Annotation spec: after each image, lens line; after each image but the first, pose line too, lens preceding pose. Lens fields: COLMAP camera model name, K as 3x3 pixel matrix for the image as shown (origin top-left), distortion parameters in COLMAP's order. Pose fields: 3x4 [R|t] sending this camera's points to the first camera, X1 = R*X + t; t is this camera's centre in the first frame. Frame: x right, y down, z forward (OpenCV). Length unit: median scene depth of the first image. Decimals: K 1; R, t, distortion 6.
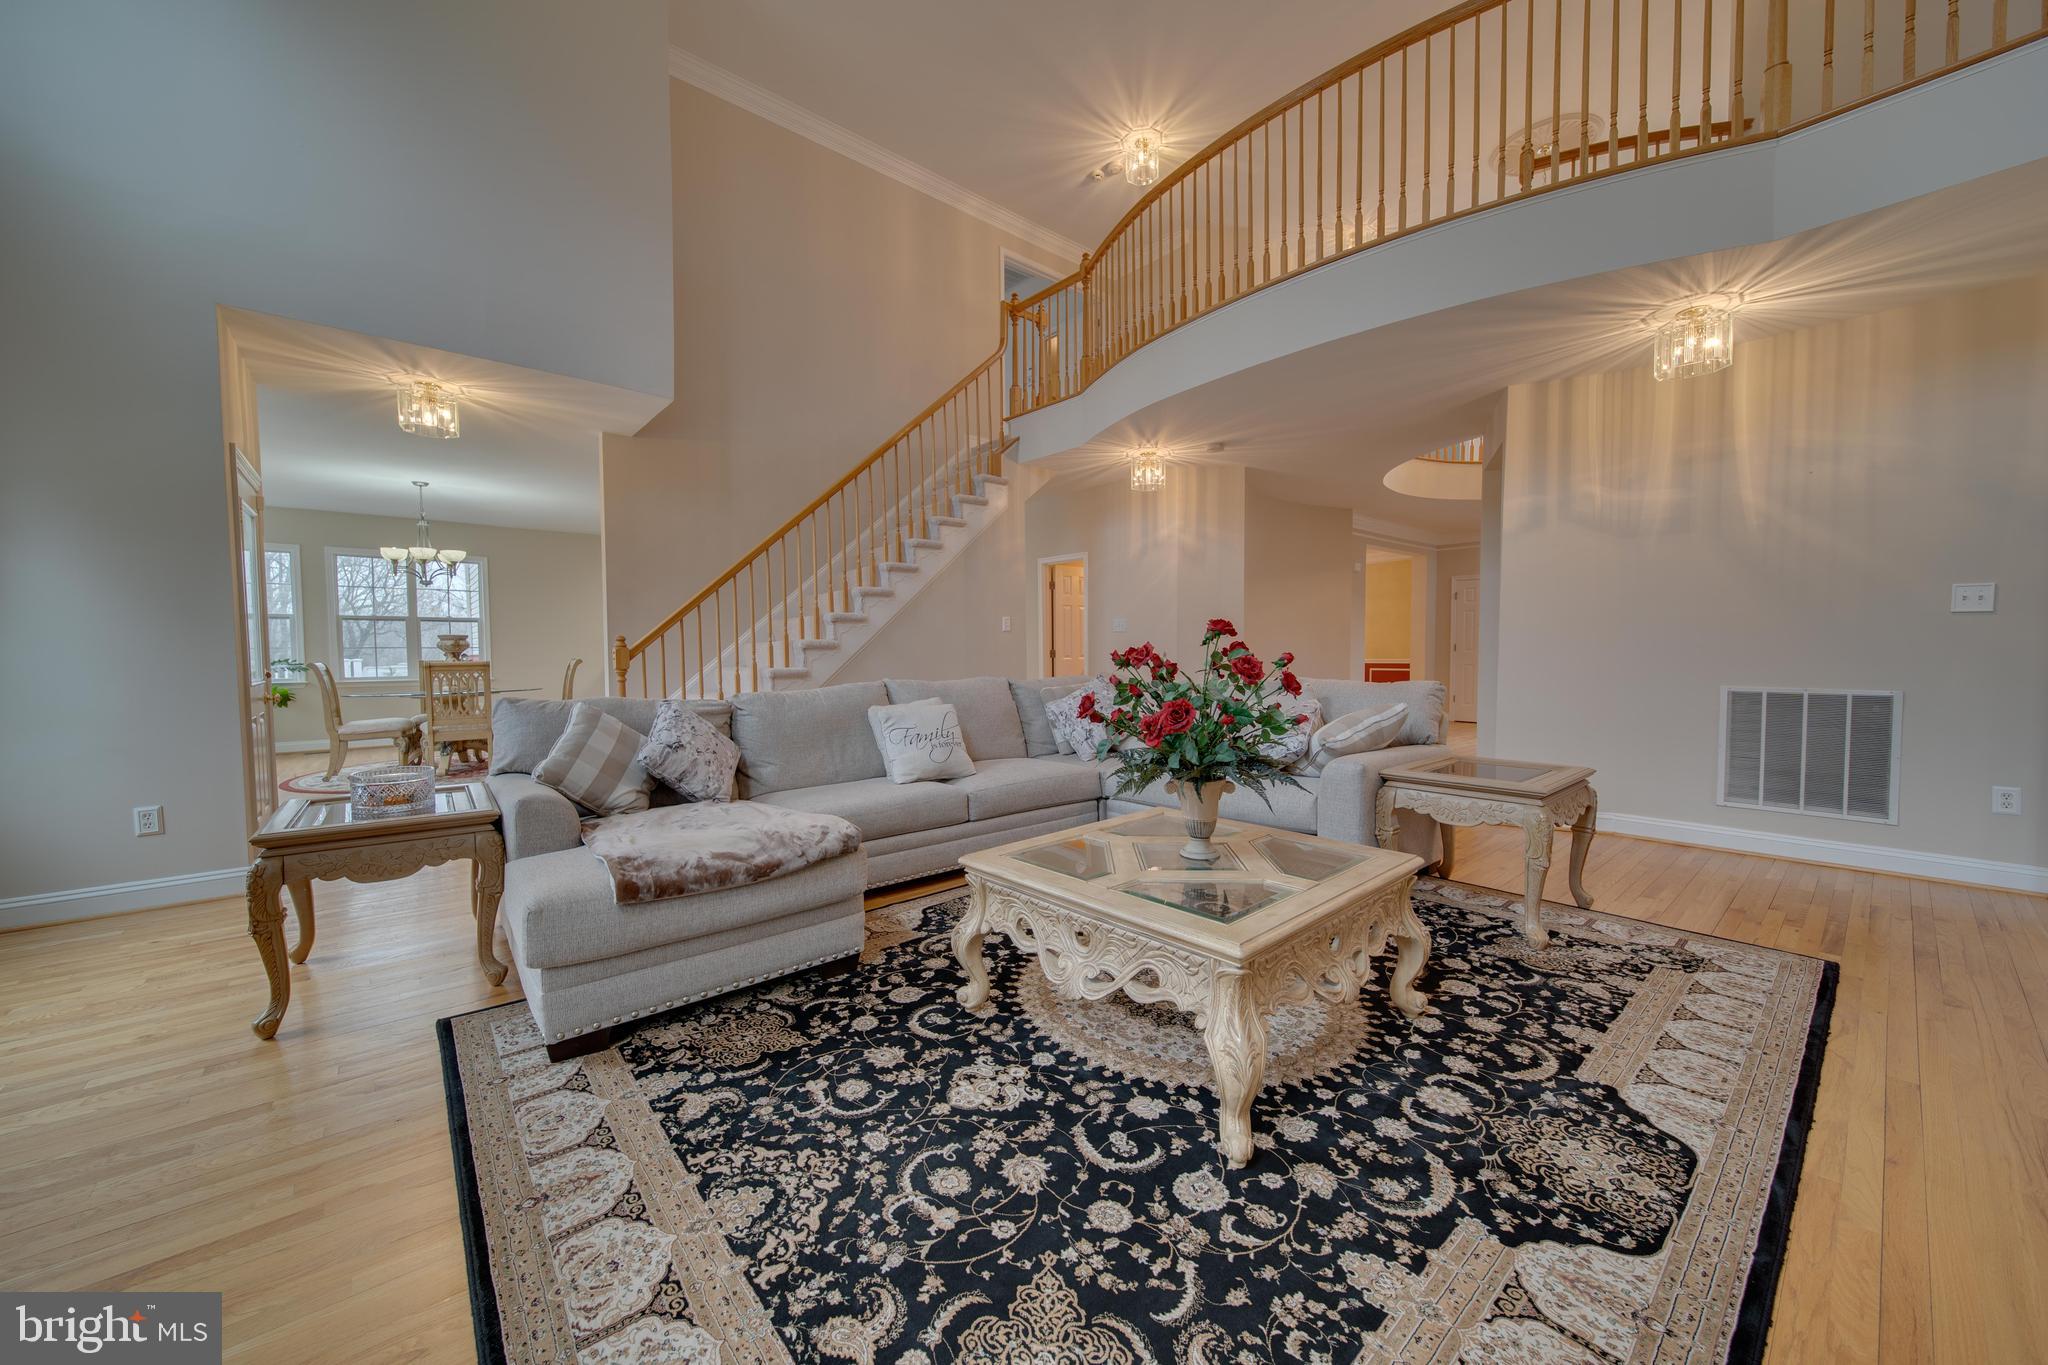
lens RADIAL K [[736.7, 0, 1036.2], [0, 736.7, 692.7], [0, 0, 1]] dist [0.008266, 0.000312]
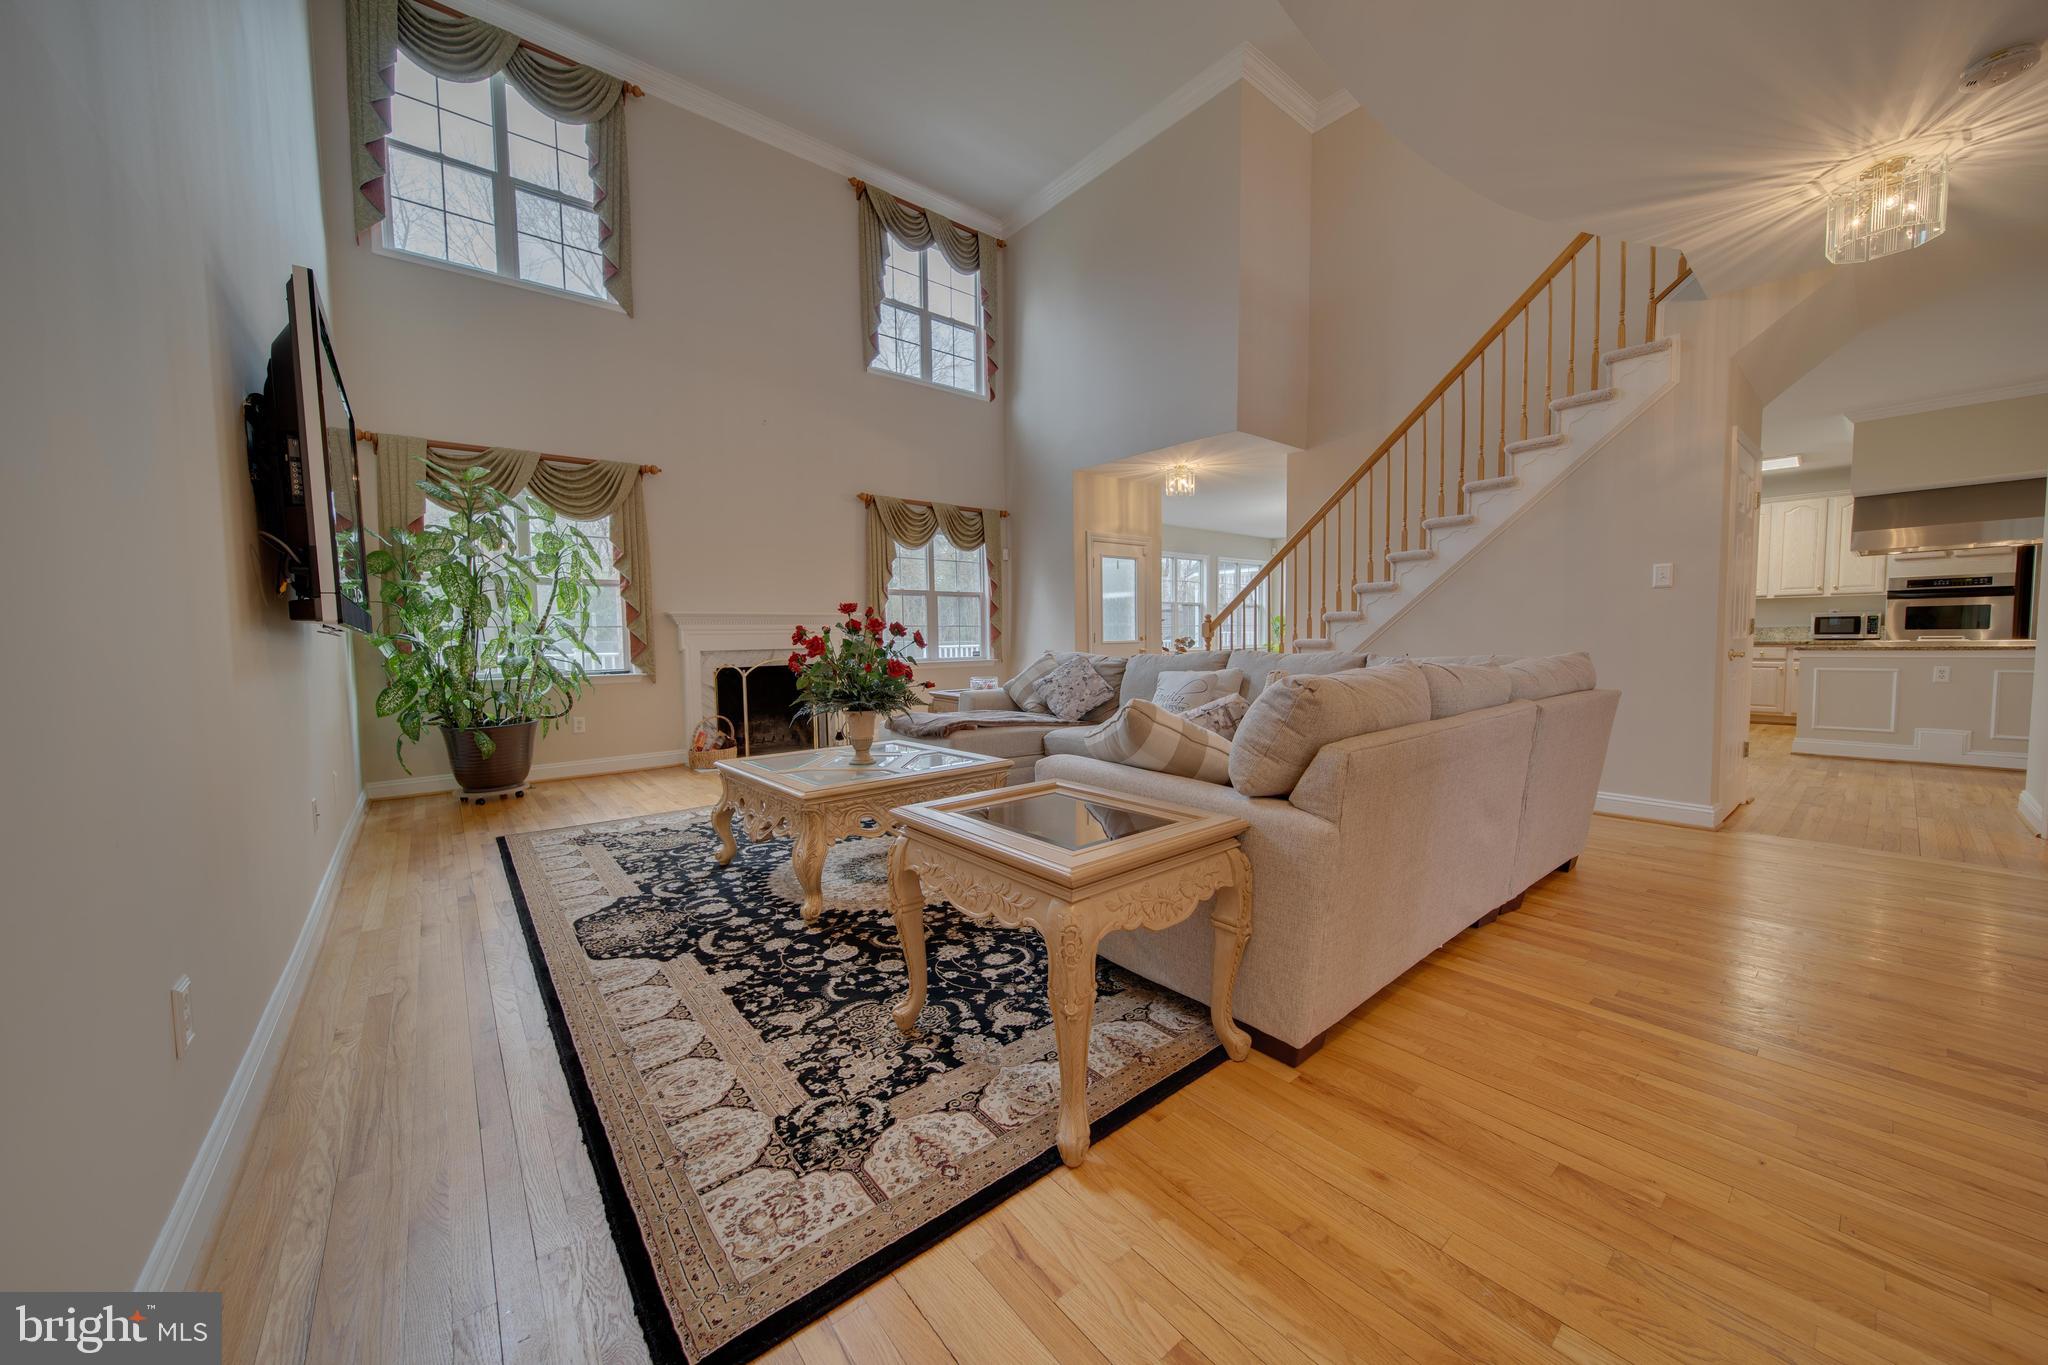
lens RADIAL K [[736.7, 0, 1033.9], [0, 736.7, 676.1], [0, 0, 1]] dist [0.008266, 0.000312]
pose [[-0.029236, 0.058215, -0.997876, 1.951480], [-0.050747, 0.996929, 0.059646, -0.062459], [0.998283, 0.052383, -0.026192, 1.602248]]
